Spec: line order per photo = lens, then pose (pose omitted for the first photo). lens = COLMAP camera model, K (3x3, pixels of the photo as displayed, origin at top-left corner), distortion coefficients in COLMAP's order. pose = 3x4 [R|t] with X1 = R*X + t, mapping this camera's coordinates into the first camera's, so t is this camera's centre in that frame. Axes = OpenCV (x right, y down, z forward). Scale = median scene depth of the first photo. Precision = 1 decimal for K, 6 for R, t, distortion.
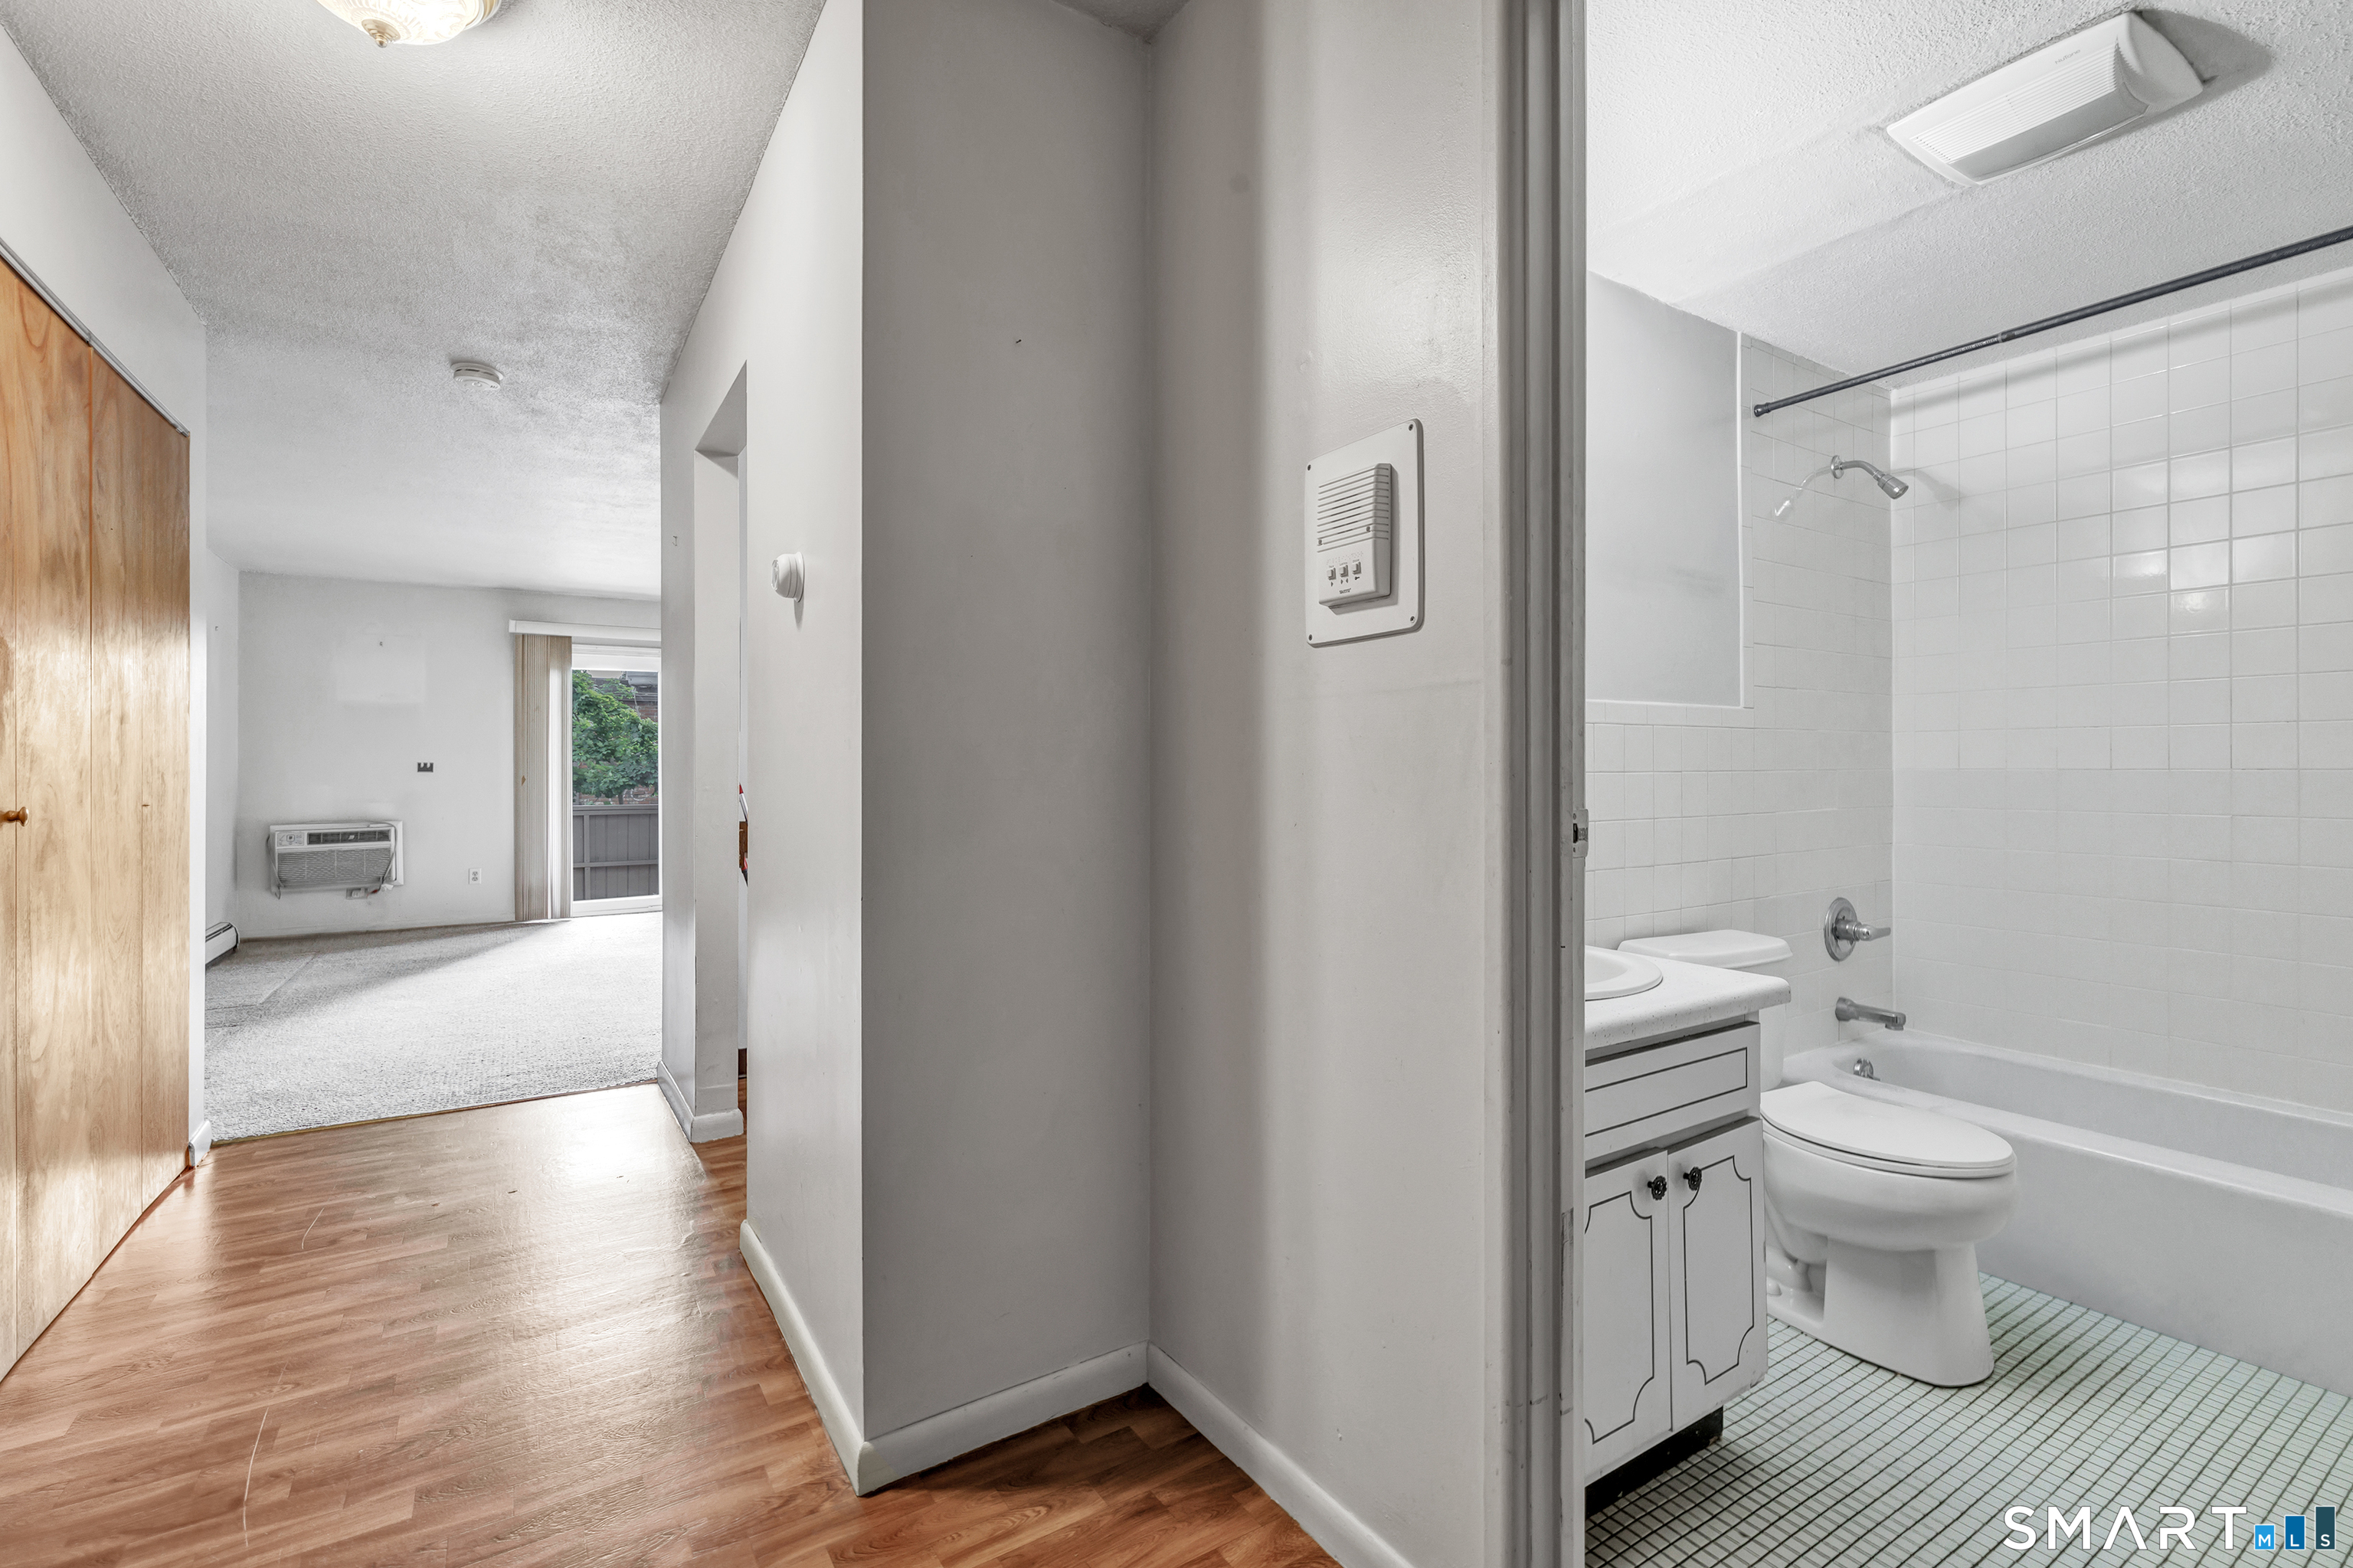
lens RADIAL K [[1029.2, 0, 1158.3], [0, 1029.2, 780.9], [0, 0, 1]] dist [0.001966, 0.000175]
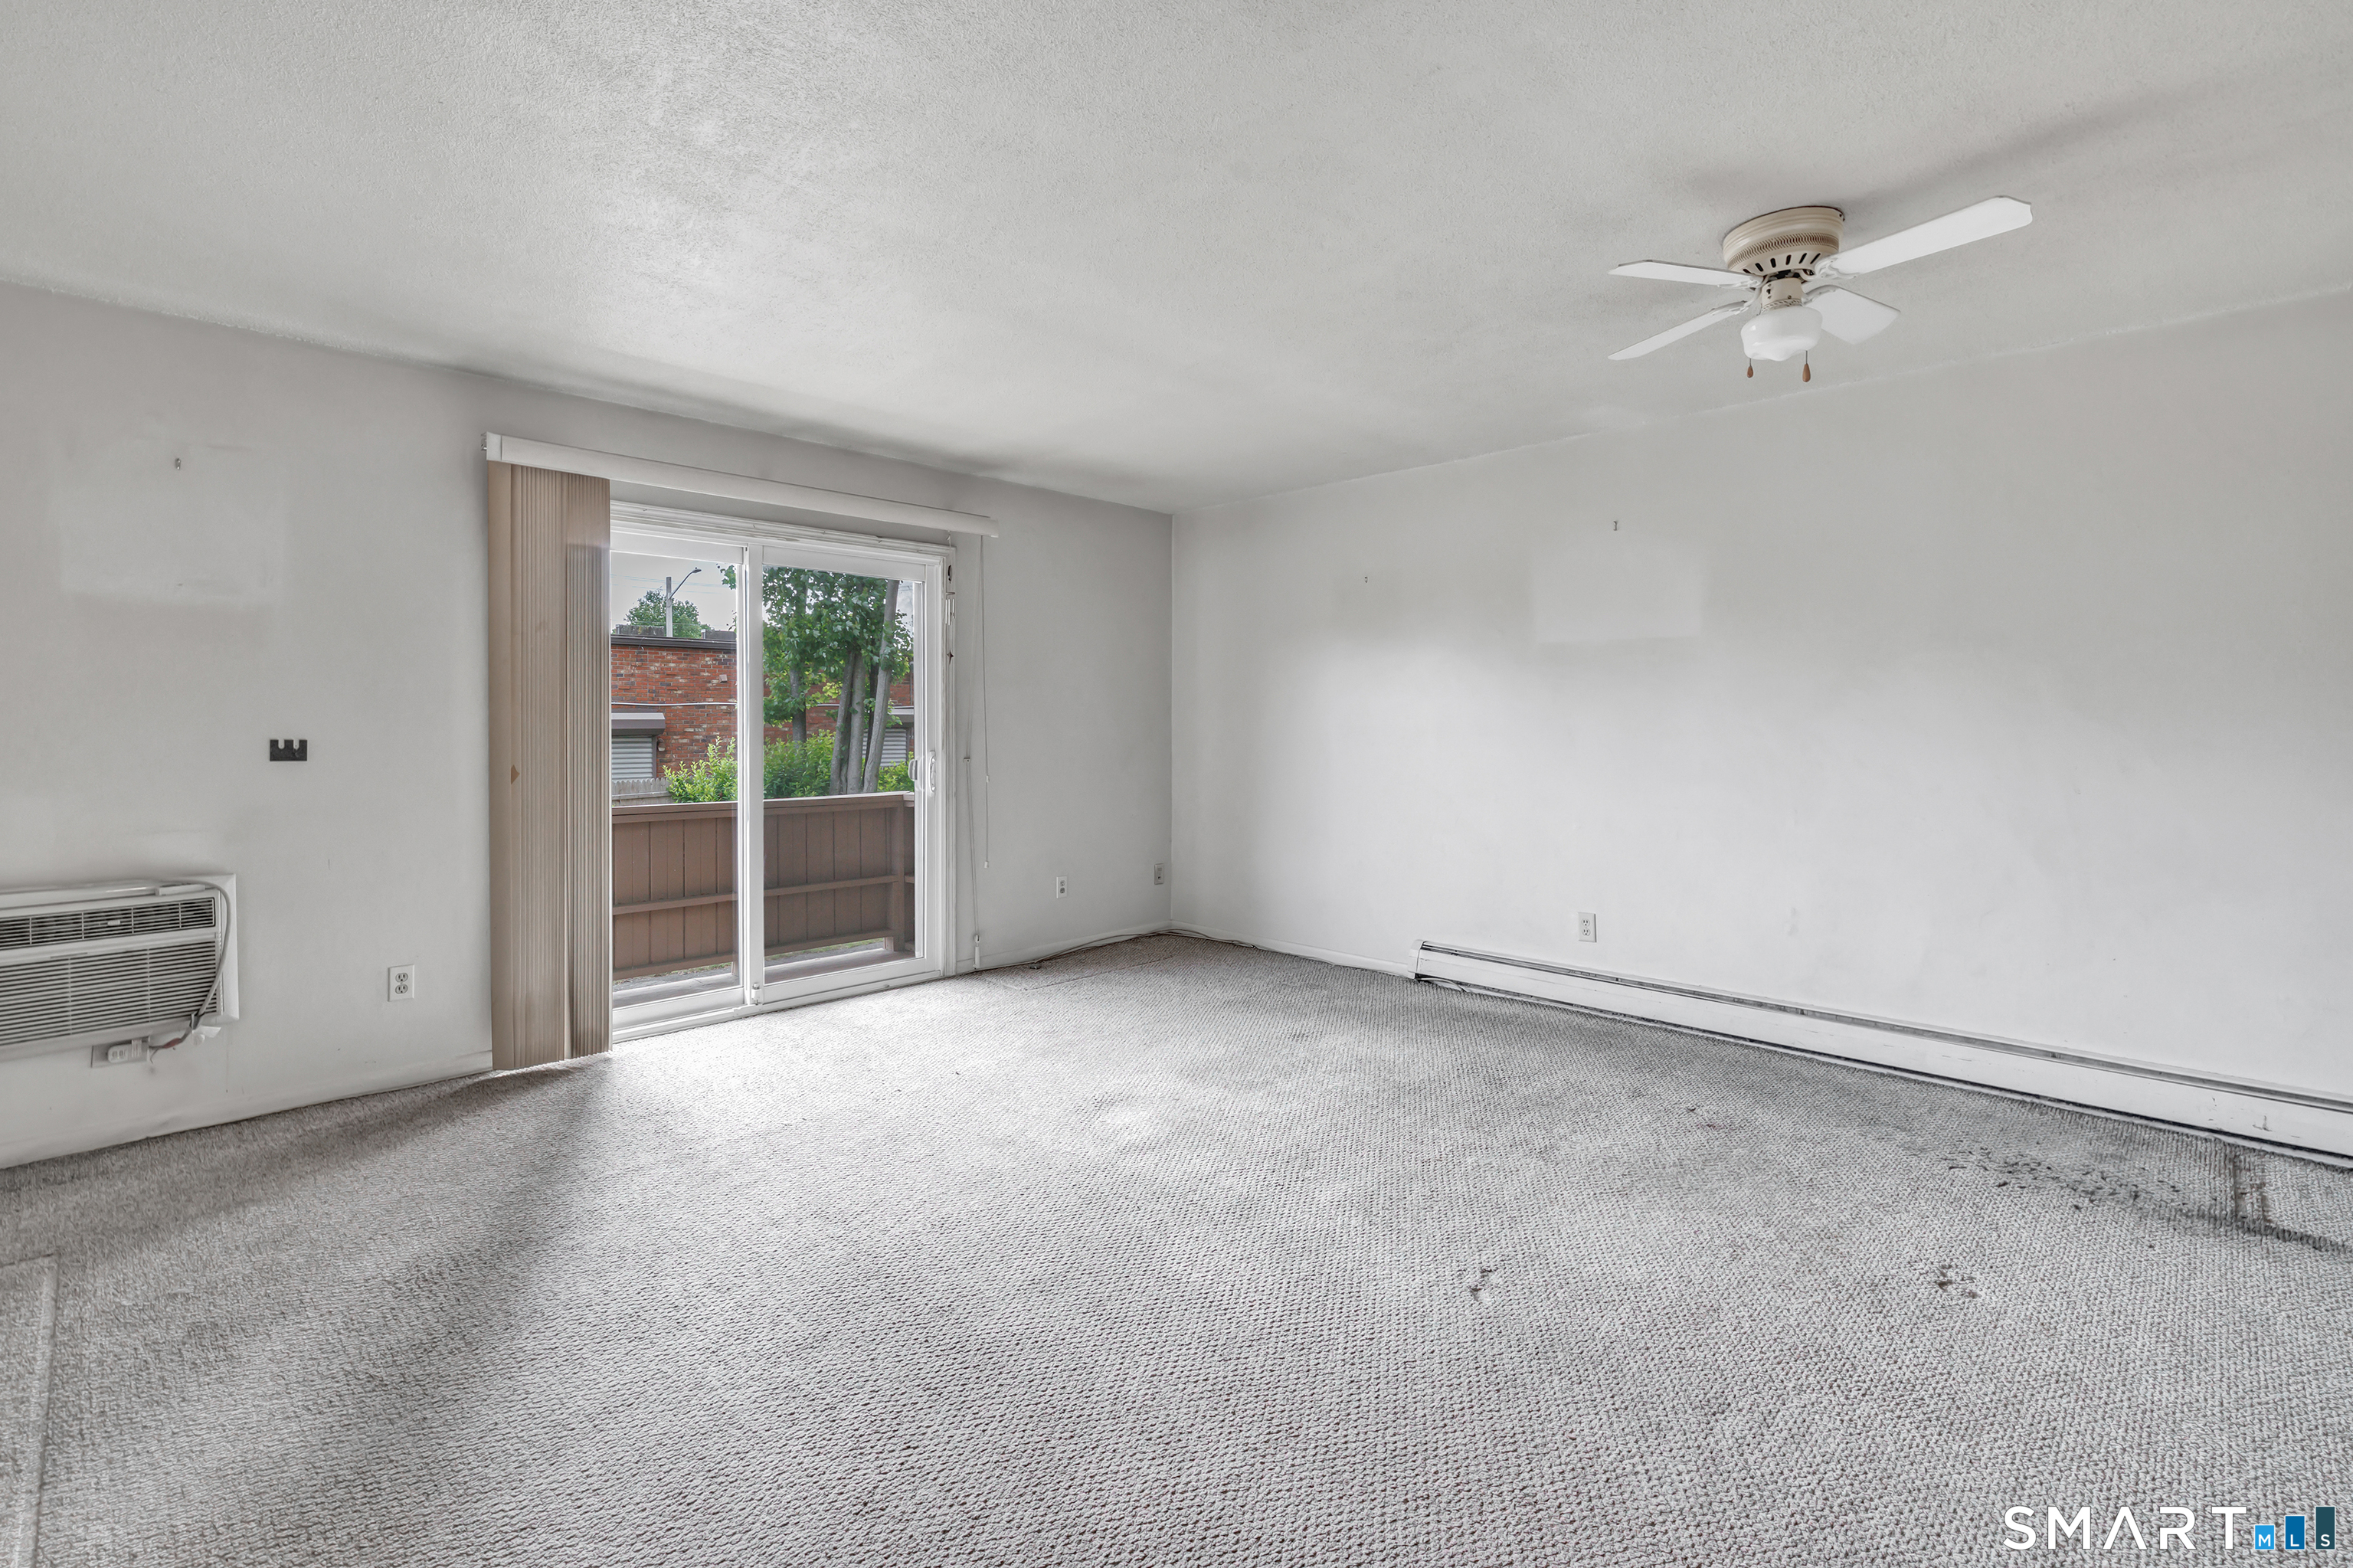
lens RADIAL K [[1056.6, 0, 1172.3], [0, 1056.6, 735.4], [0, 0, 1]] dist [0.003384, 0.000558]
pose [[0.973759, -0.003196, 0.227557, -0.453732], [0.001437, 0.999968, 0.007897, -0.023234], [-0.227575, -0.007363, 0.973733, 0.476419]]
